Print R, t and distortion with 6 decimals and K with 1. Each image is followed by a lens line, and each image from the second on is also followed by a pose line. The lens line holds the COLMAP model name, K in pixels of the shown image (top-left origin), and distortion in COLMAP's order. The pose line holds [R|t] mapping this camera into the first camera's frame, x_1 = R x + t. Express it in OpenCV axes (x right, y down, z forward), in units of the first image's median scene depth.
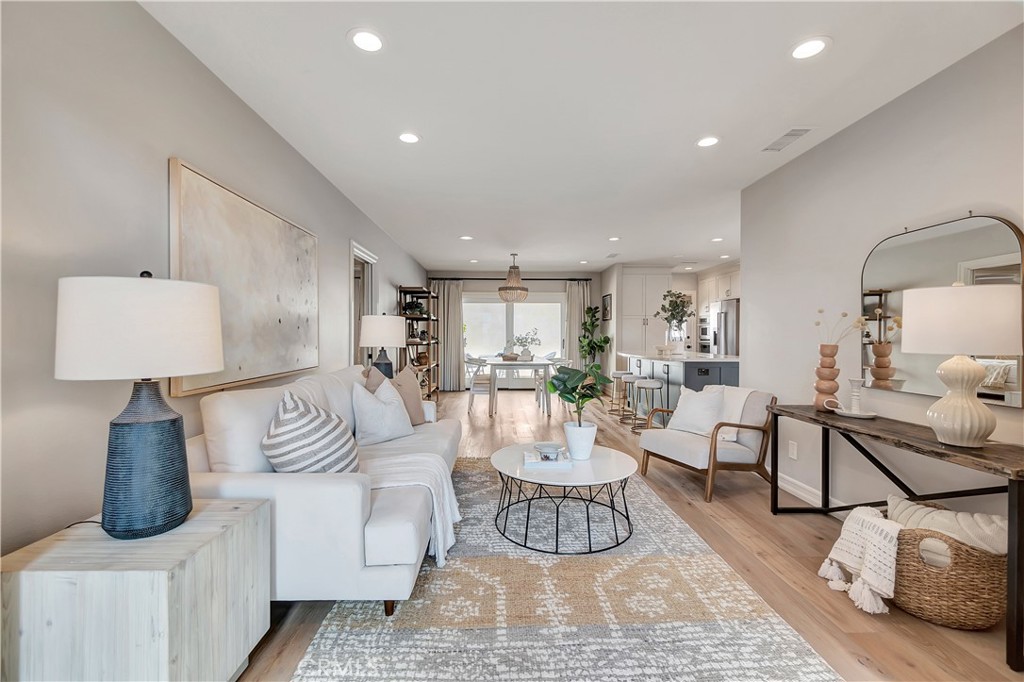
lens RADIAL K [[438.1, 0, 505.8], [0, 438.1, 333.1], [0, 0, 1]] dist [-0.009678, 0.000029]
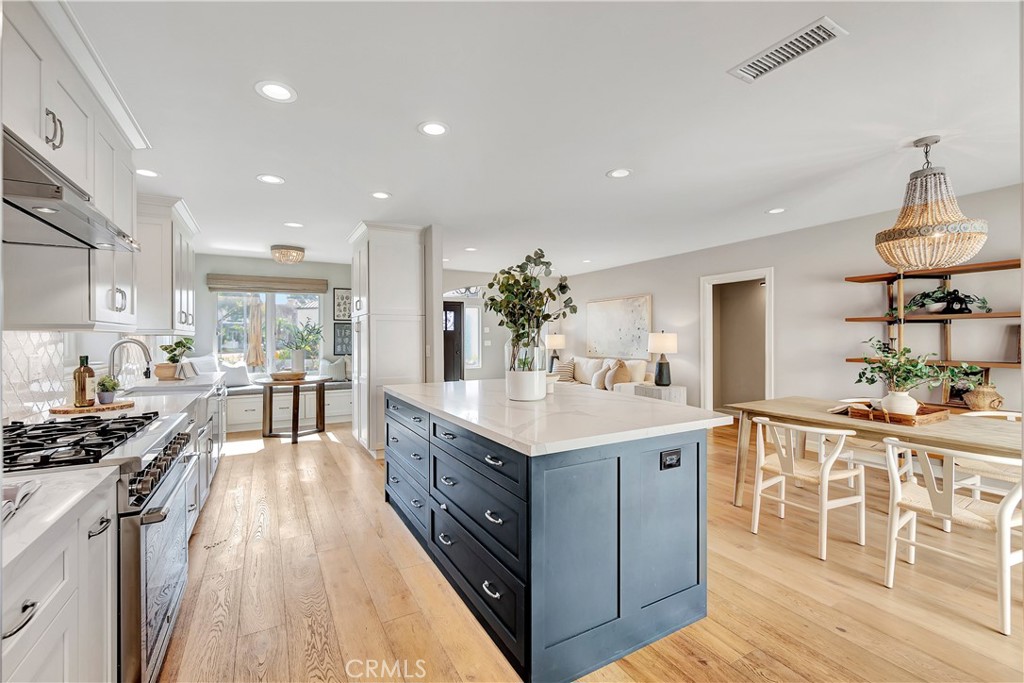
lens RADIAL K [[432.3, 0, 506.1], [0, 432.3, 338.1], [0, 0, 1]] dist [0.001471, 0.000181]
pose [[-0.884120, 0.002629, -0.467252, 0.435864], [0.003764, 0.999992, -0.001497, -0.009268], [0.467244, -0.003082, -0.884123, 0.985765]]
